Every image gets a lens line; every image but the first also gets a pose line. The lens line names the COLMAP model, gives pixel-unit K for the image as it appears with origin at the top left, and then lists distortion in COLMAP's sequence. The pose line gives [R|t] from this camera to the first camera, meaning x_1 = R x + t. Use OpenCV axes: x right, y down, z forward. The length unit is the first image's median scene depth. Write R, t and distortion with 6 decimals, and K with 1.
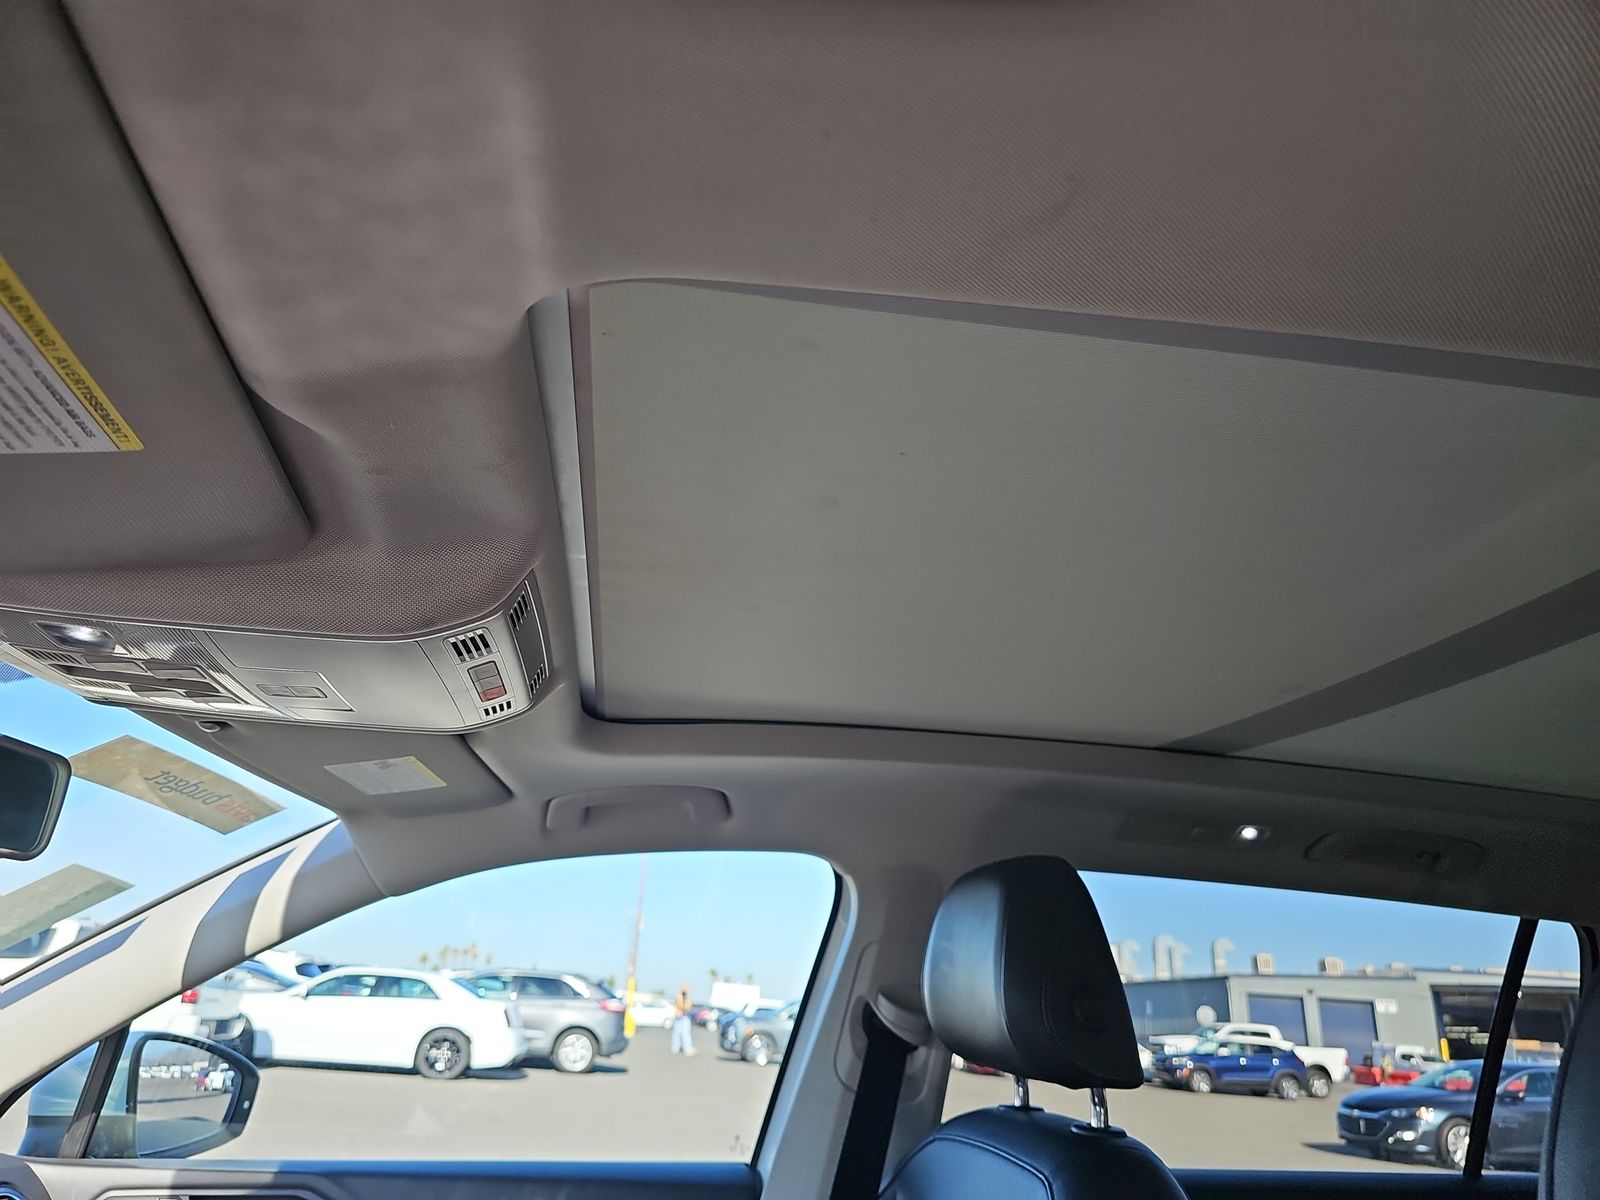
lens RADIAL K [[1079.2, 0, 778.1], [0, 1079.2, 623.1], [0, 0, 1]] dist [0.082941, -0.086929]
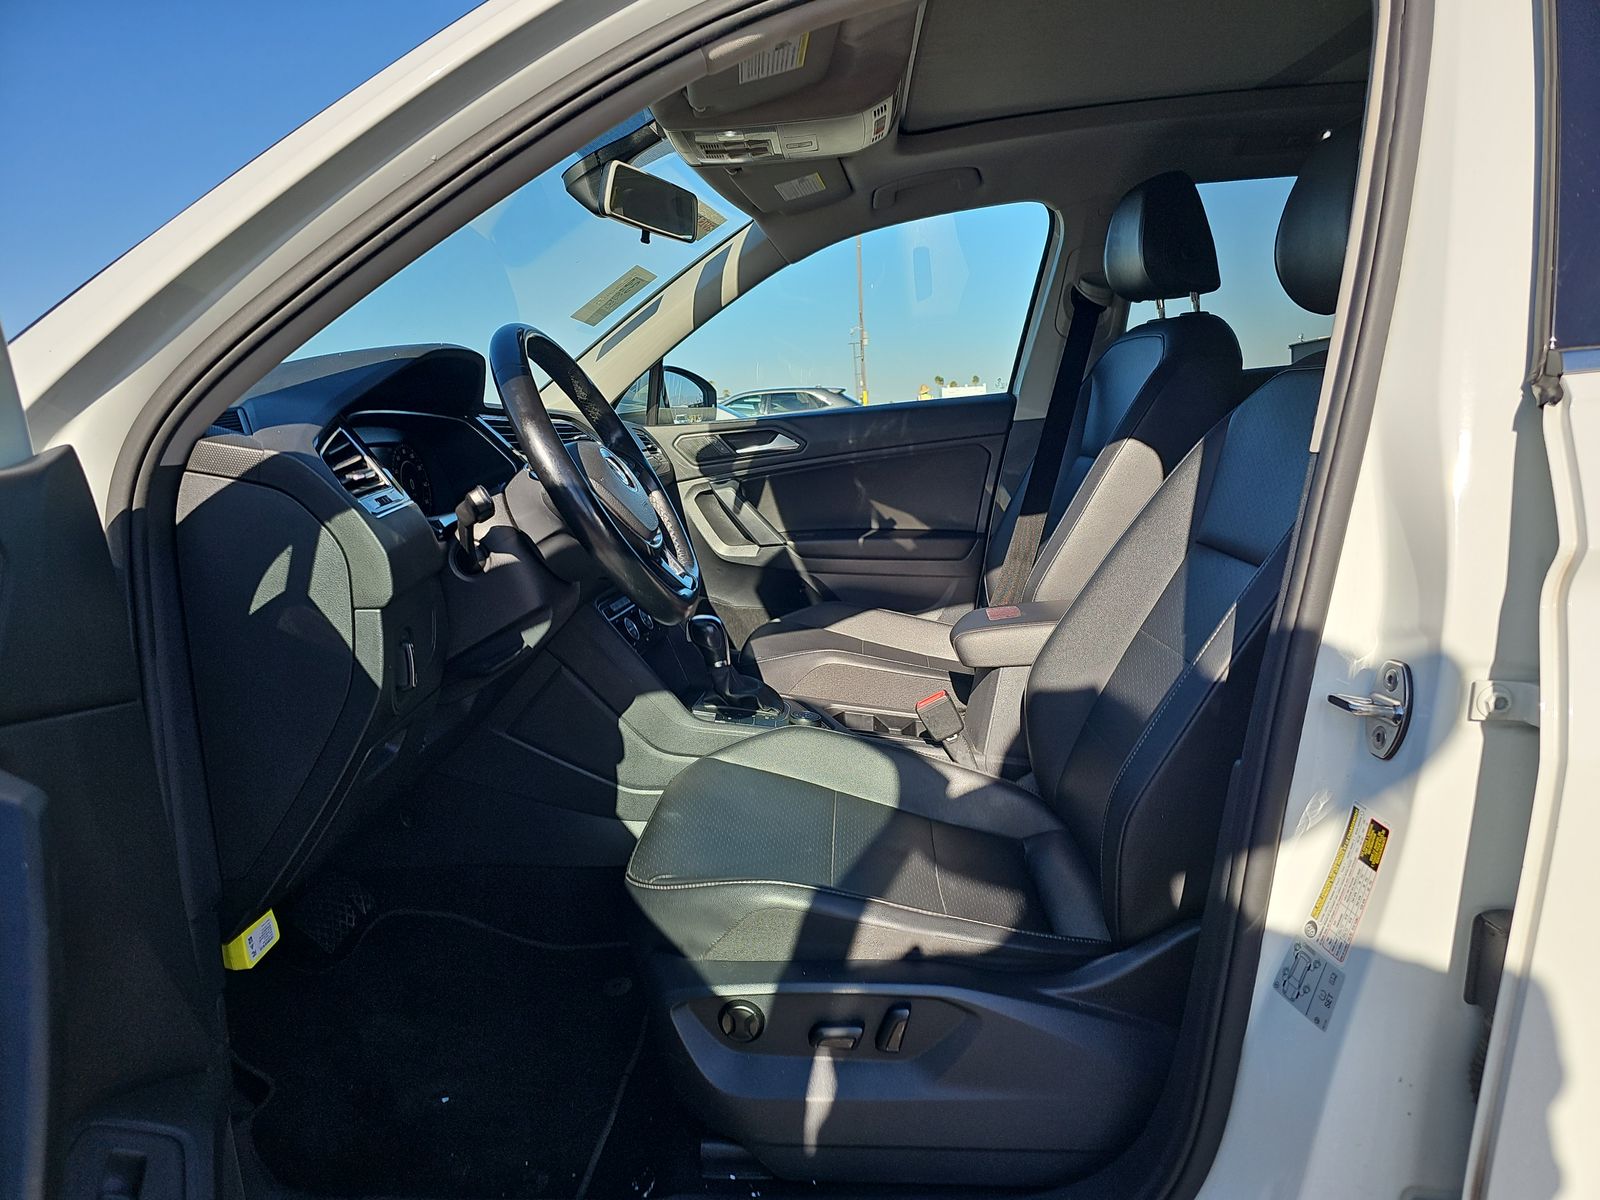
lens RADIAL K [[1079.2, 0, 778.1], [0, 1079.2, 623.1], [0, 0, 1]] dist [0.082941, -0.086929]
pose [[0.972576, -0.076062, -0.219795, -0.032488], [0.176146, 0.857993, 0.482516, -0.105353], [0.151882, -0.507999, 0.847861, -0.801423]]
